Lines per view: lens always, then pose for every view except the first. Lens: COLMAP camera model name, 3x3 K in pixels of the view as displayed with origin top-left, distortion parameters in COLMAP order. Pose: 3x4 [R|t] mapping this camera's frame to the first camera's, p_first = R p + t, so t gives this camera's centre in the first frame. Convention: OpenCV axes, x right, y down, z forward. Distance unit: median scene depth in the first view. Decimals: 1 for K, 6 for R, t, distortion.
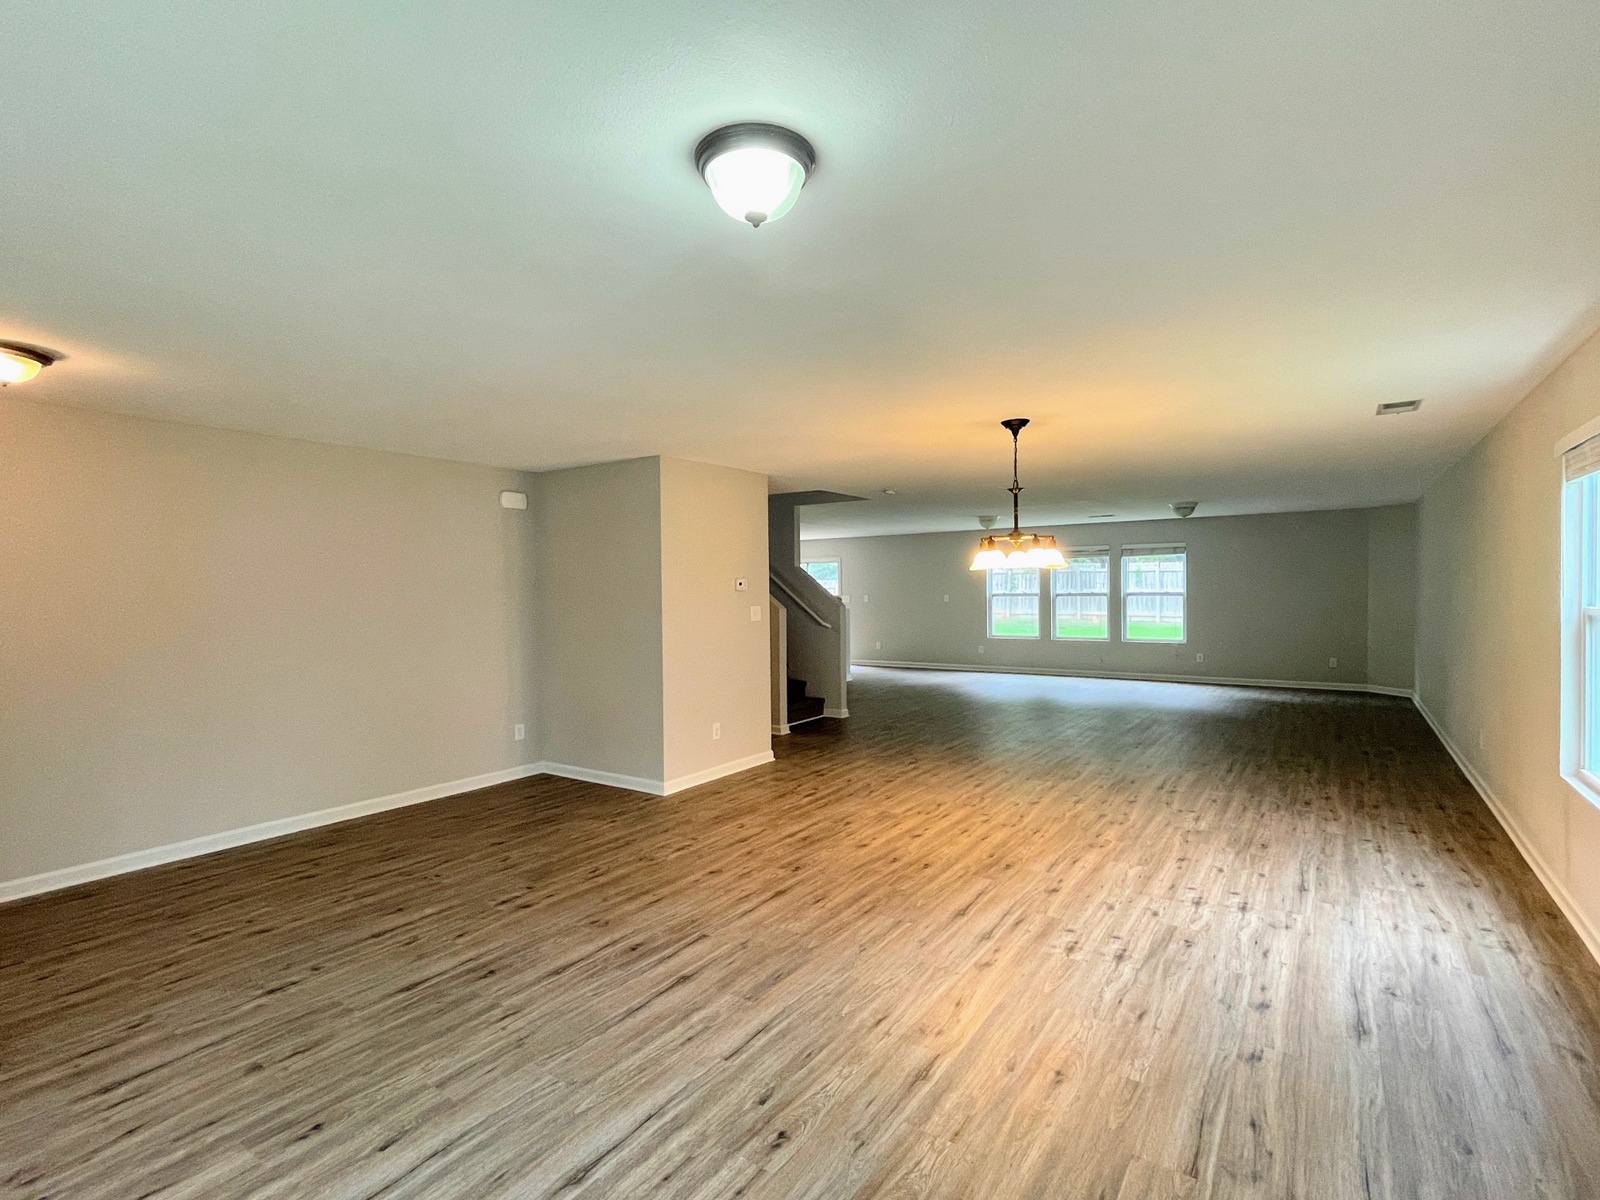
lens RADIAL K [[771.9, 0, 791.3], [0, 771.9, 602.3], [0, 0, 1]] dist [0.001304, -0.000378]
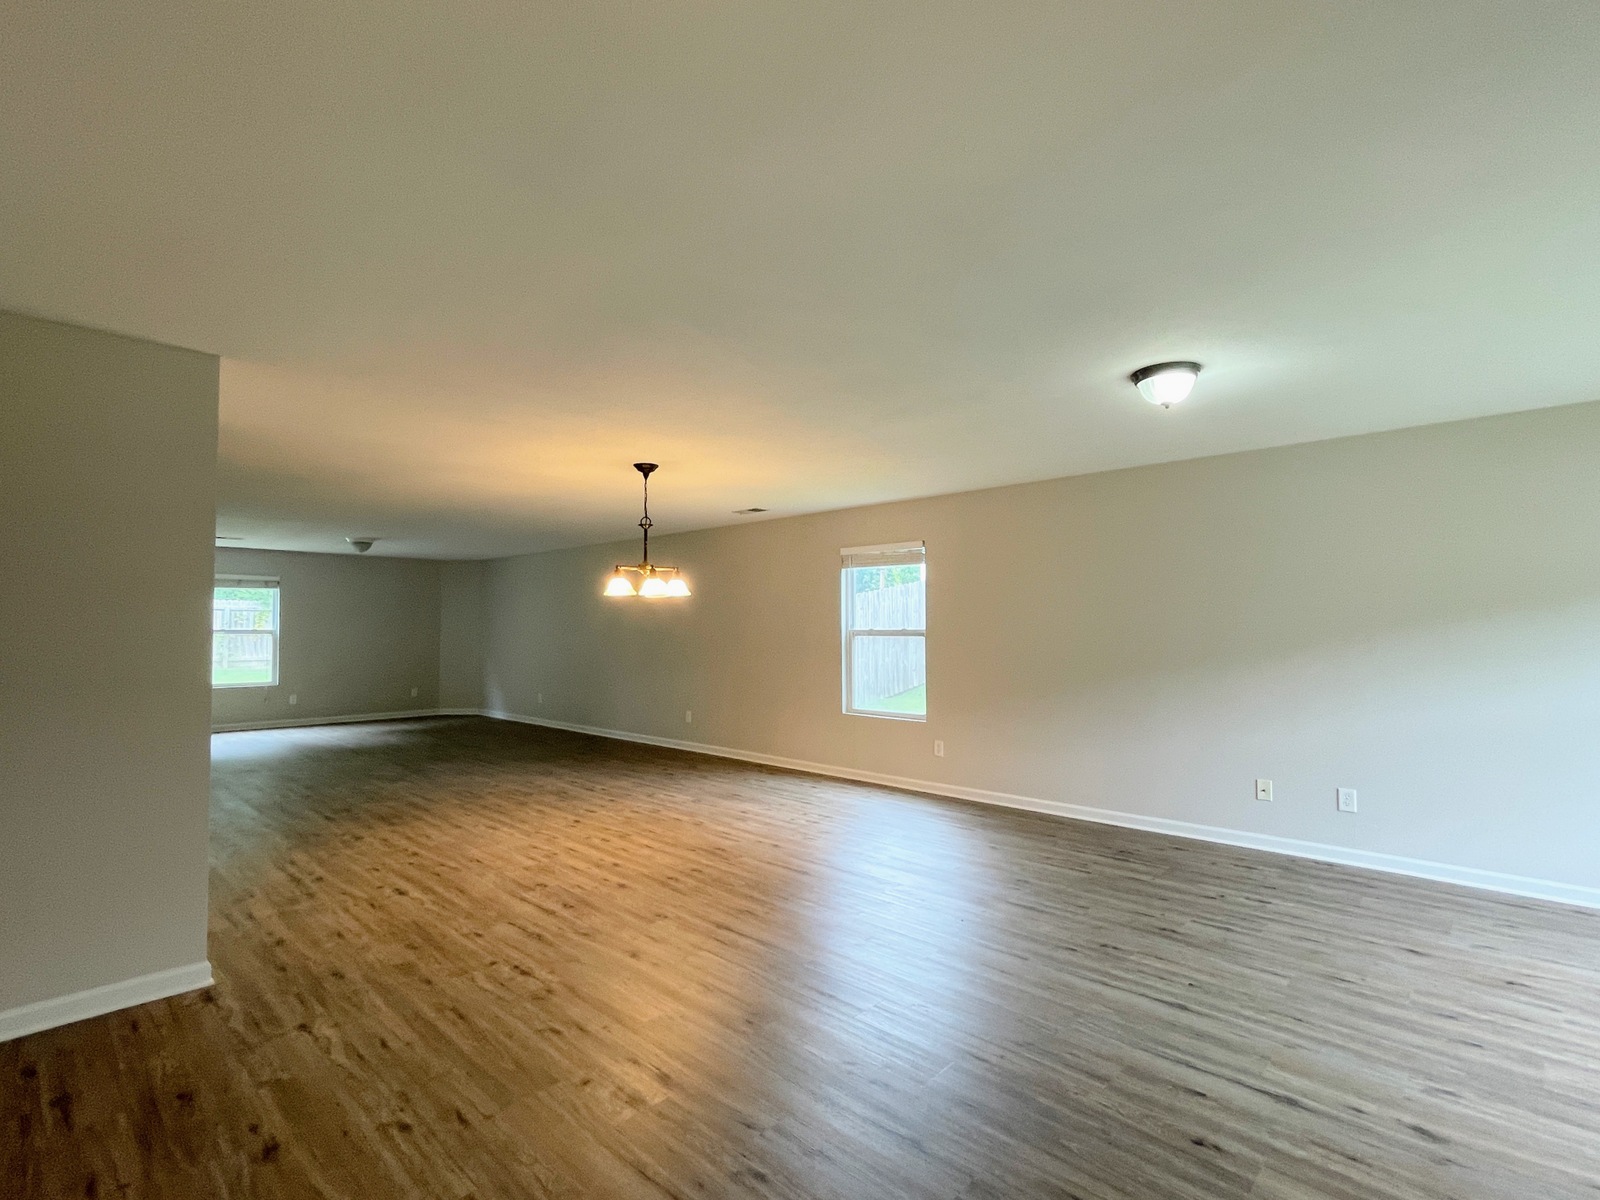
lens RADIAL K [[771.9, 0, 791.3], [0, 771.9, 602.3], [0, 0, 1]] dist [0.001304, -0.000378]
pose [[0.159802, 0.044824, 0.986131, -0.747521], [0.017578, 0.998681, -0.048243, 0.022036], [-0.986993, 0.025043, 0.158803, 0.595790]]
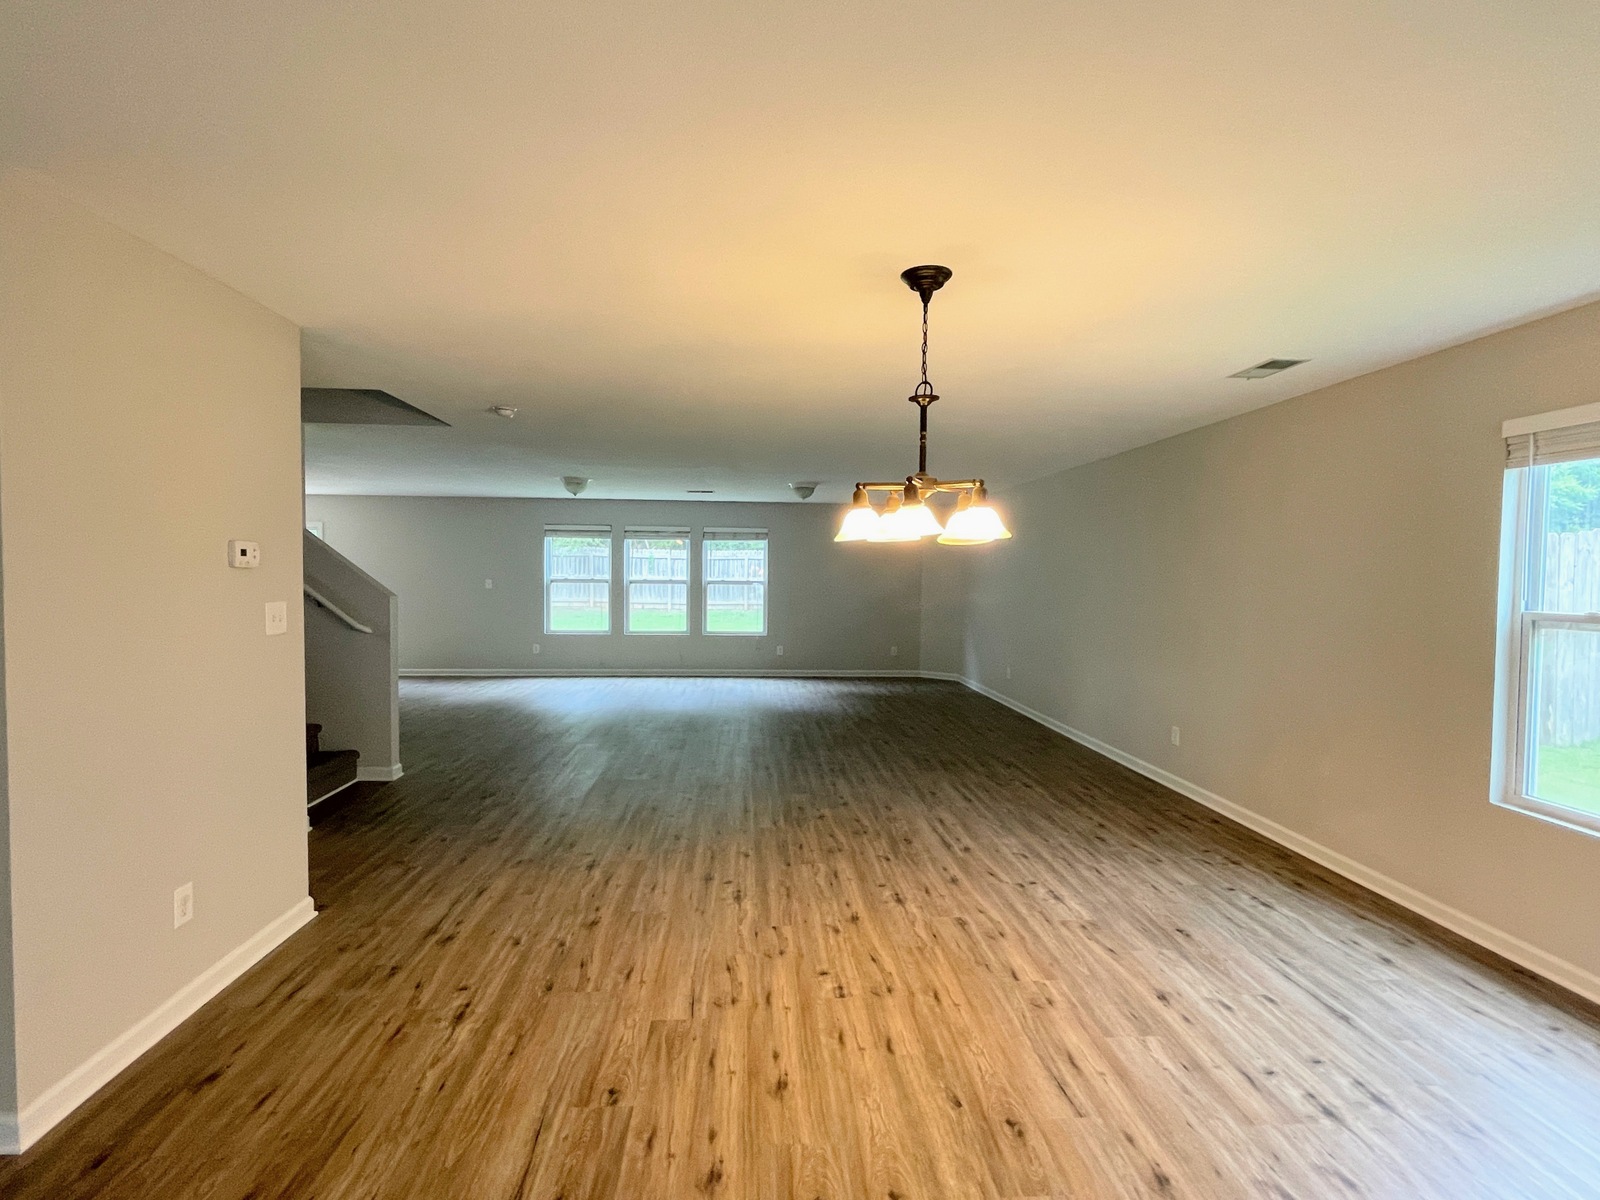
lens RADIAL K [[771.9, 0, 791.3], [0, 771.9, 602.3], [0, 0, 1]] dist [0.001304, -0.000378]
pose [[0.782267, -0.002821, 0.622937, -0.126602], [-0.009425, 0.999822, 0.016364, -0.007683], [-0.622873, -0.018672, 0.782100, 0.600624]]
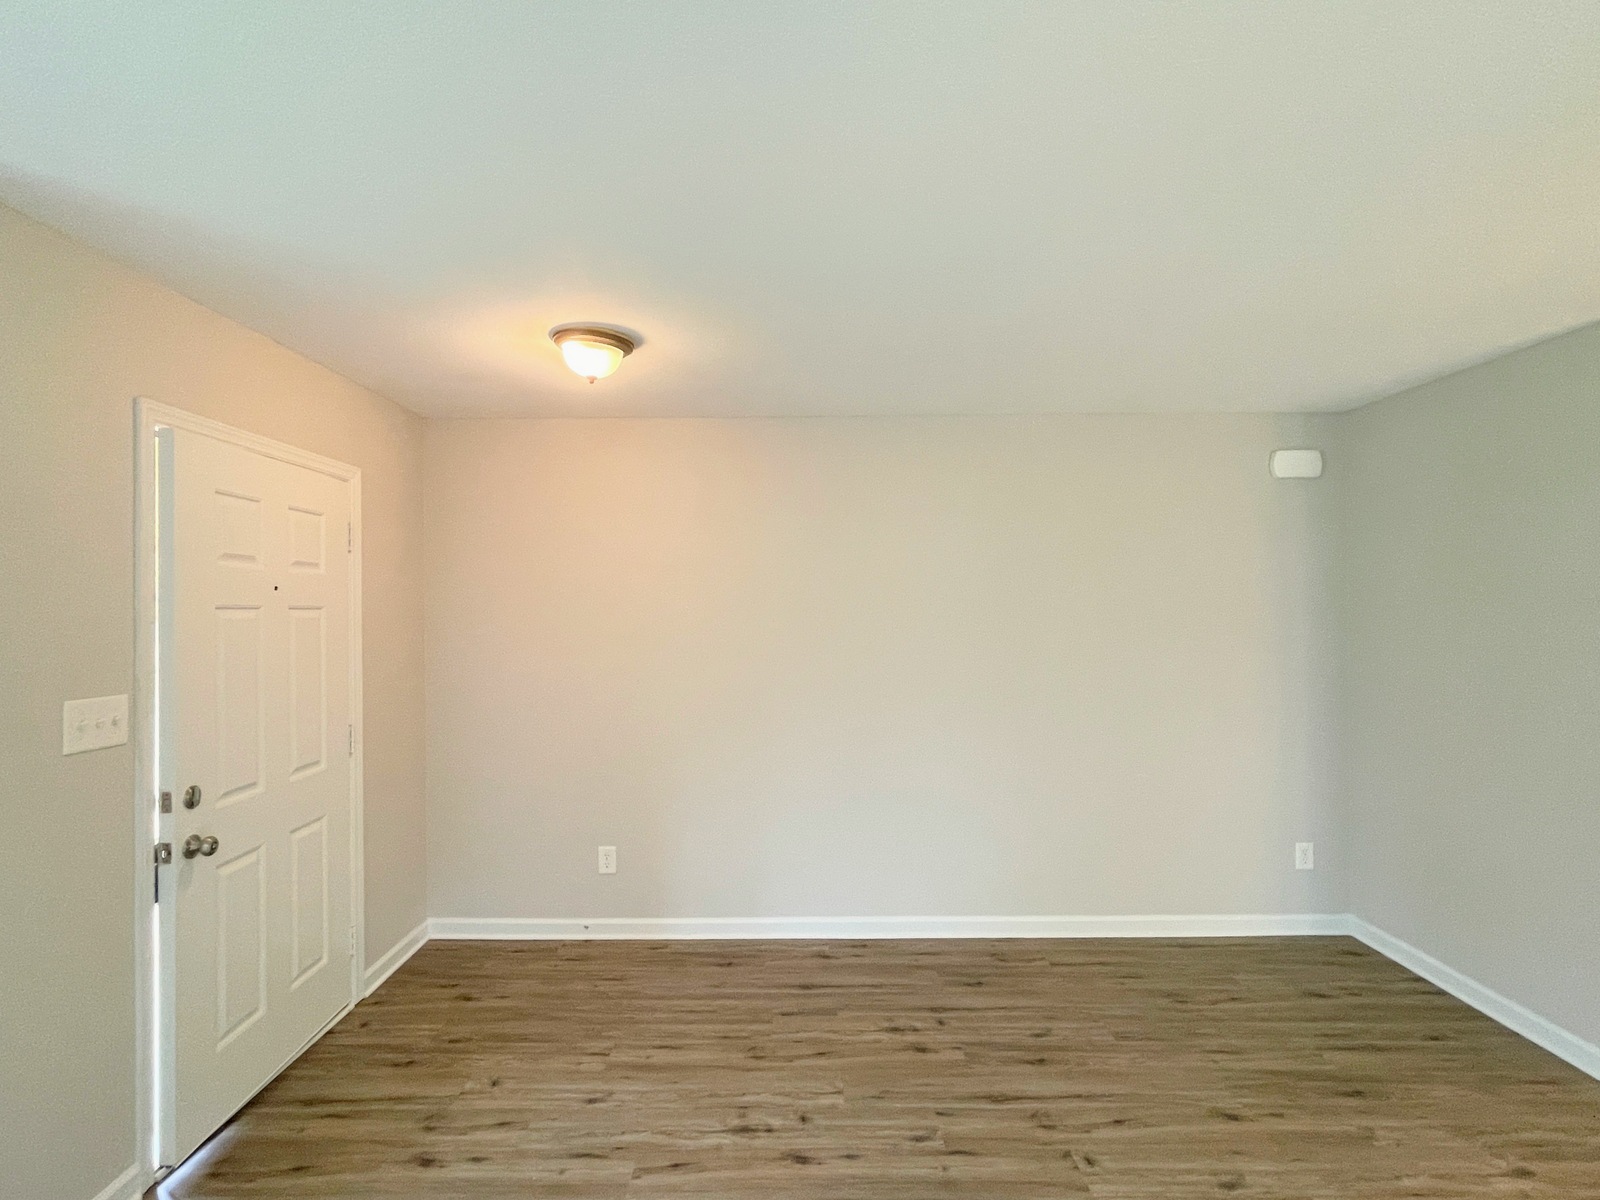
lens RADIAL K [[771.9, 0, 791.3], [0, 771.9, 602.3], [0, 0, 1]] dist [0.001304, -0.000378]
pose [[0.563671, 0.001636, -0.825998, -0.112366], [-0.011144, 0.999922, -0.005624, -0.022739], [0.825924, 0.012375, 0.563645, 0.443158]]
